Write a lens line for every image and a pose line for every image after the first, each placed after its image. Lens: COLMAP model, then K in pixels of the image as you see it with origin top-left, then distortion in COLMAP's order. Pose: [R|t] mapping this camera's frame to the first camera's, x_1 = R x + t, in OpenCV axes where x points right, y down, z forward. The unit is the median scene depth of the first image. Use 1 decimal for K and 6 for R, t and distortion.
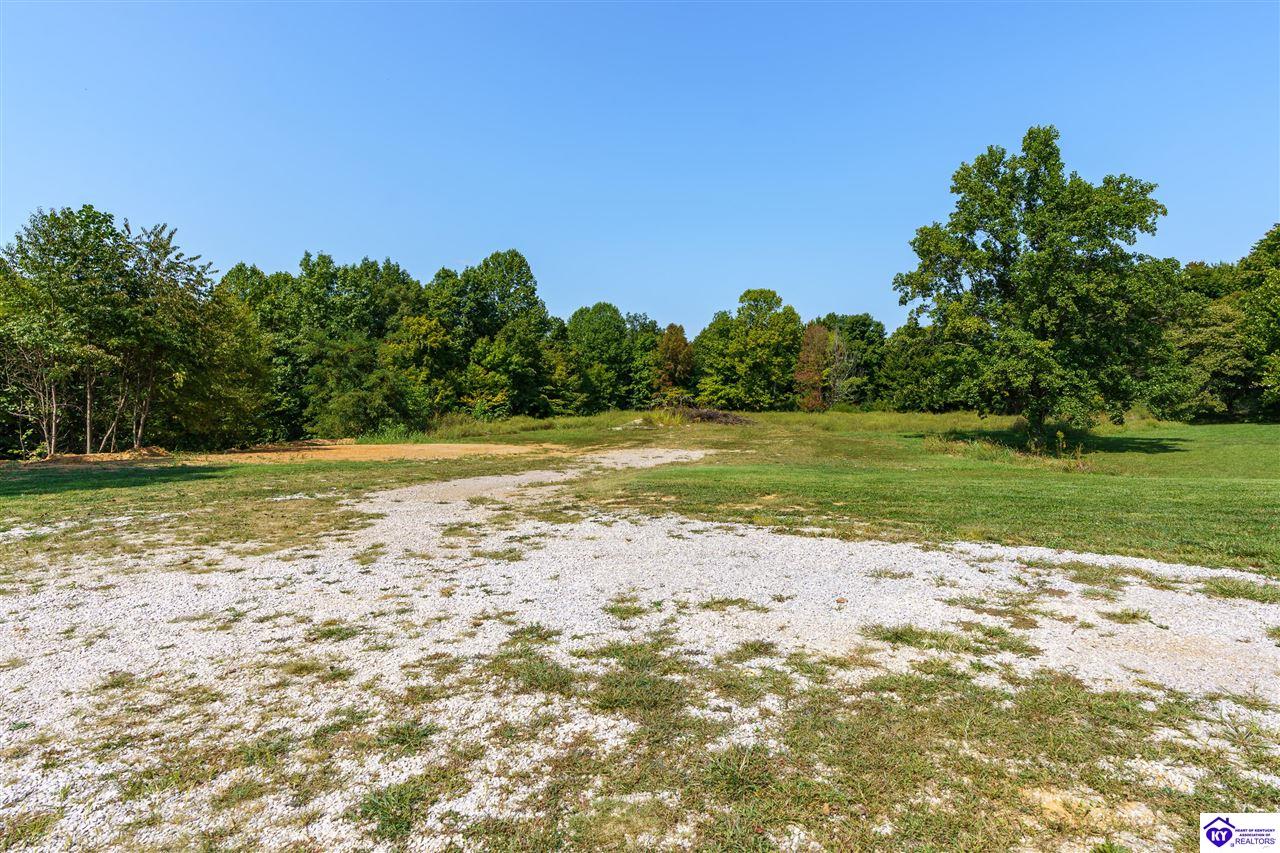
lens RADIAL K [[709.8, 0, 642.2], [0, 709.8, 376.3], [0, 0, 1]] dist [-0.023643, 0.014402]
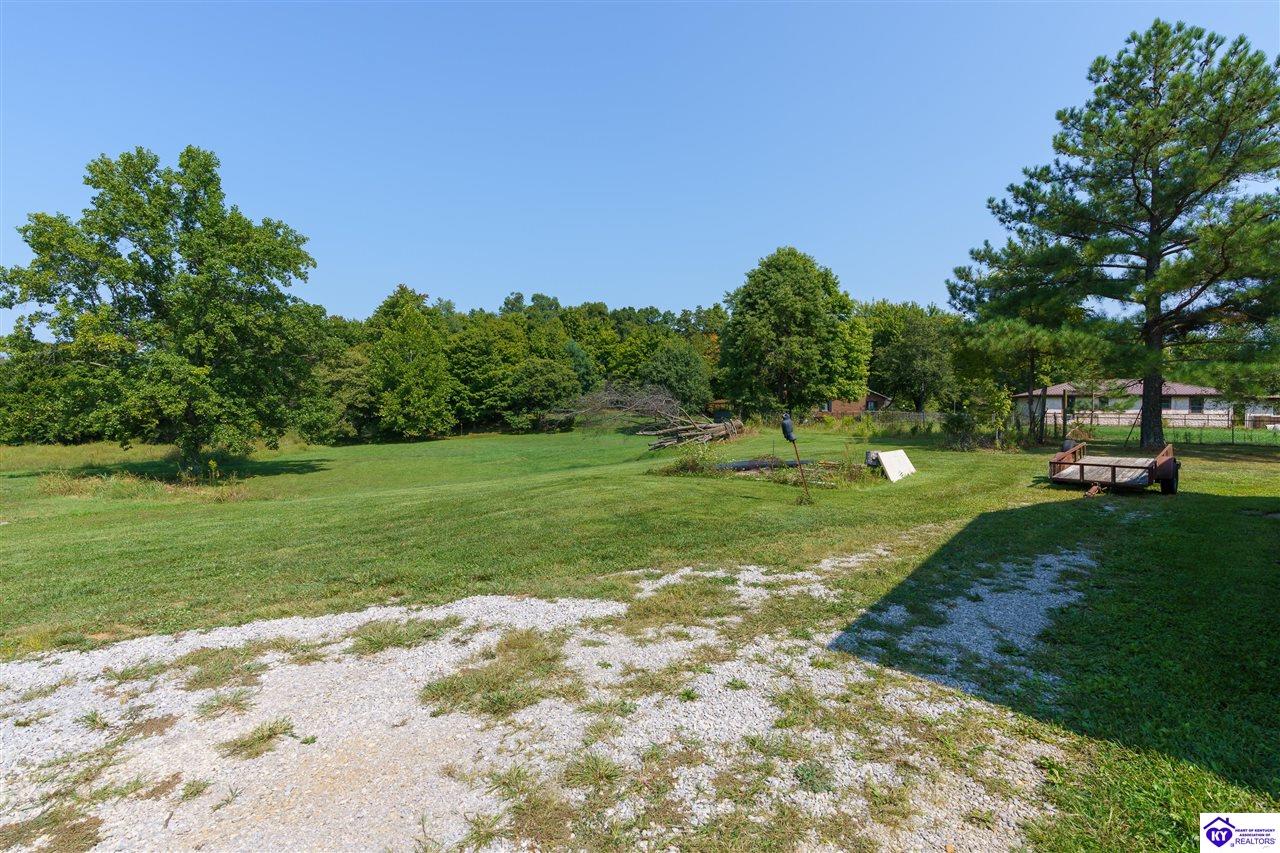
lens RADIAL K [[632.4, 0, 640.0], [0, 632.4, 426.5], [0, 0, 1]] dist [-0.000622, 0.000157]
pose [[0.439523, -0.009749, 0.898178, 0.047721], [-0.018620, 0.999627, 0.019962, 0.002591], [-0.898038, -0.025498, 0.439178, 0.064129]]
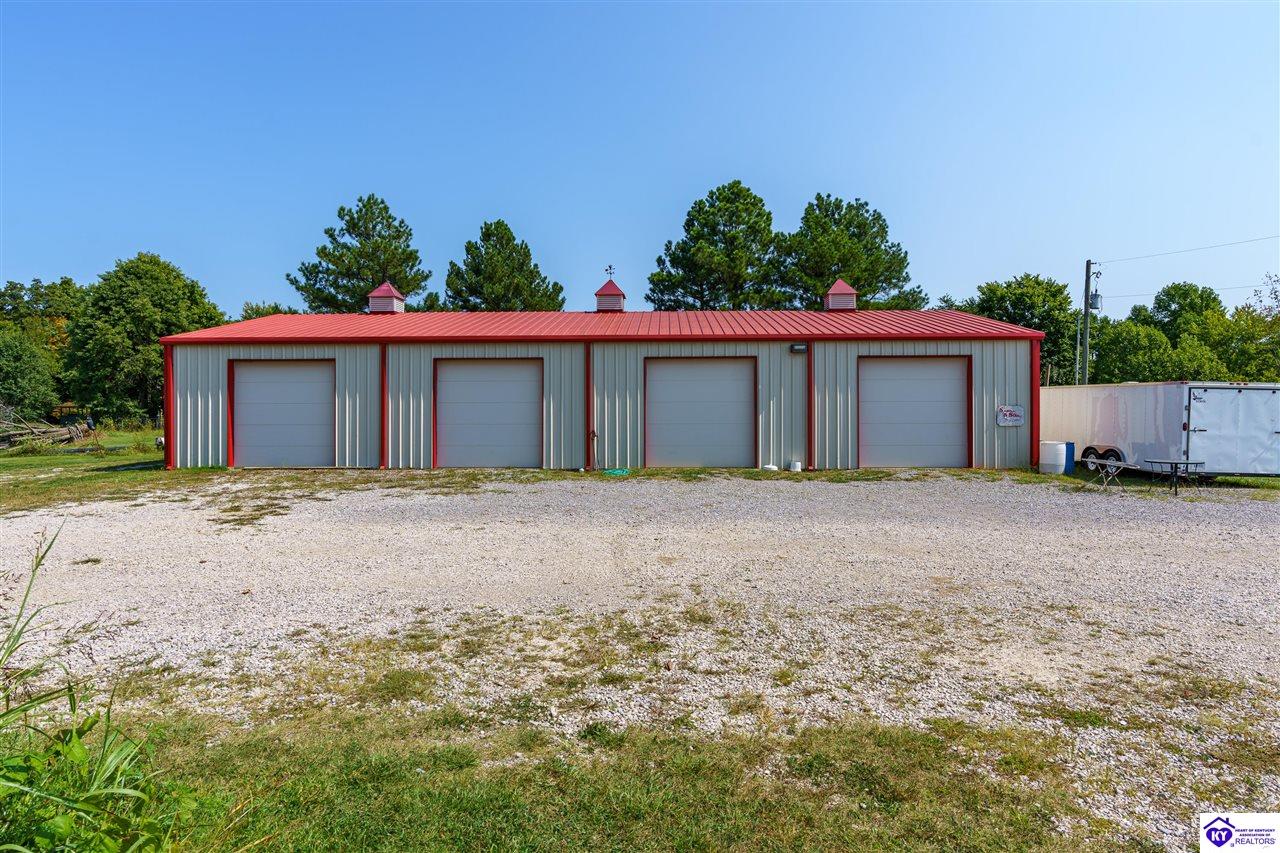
lens RADIAL K [[615.8, 0, 577.3], [0, 615.8, 414.2], [0, 0, 1]] dist [-0.049784, 0.019586]
pose [[-0.363694, 0.013884, 0.931415, -0.397670], [-0.006088, 0.999832, -0.017281, 0.005994], [-0.931499, -0.011956, -0.363548, -0.103645]]
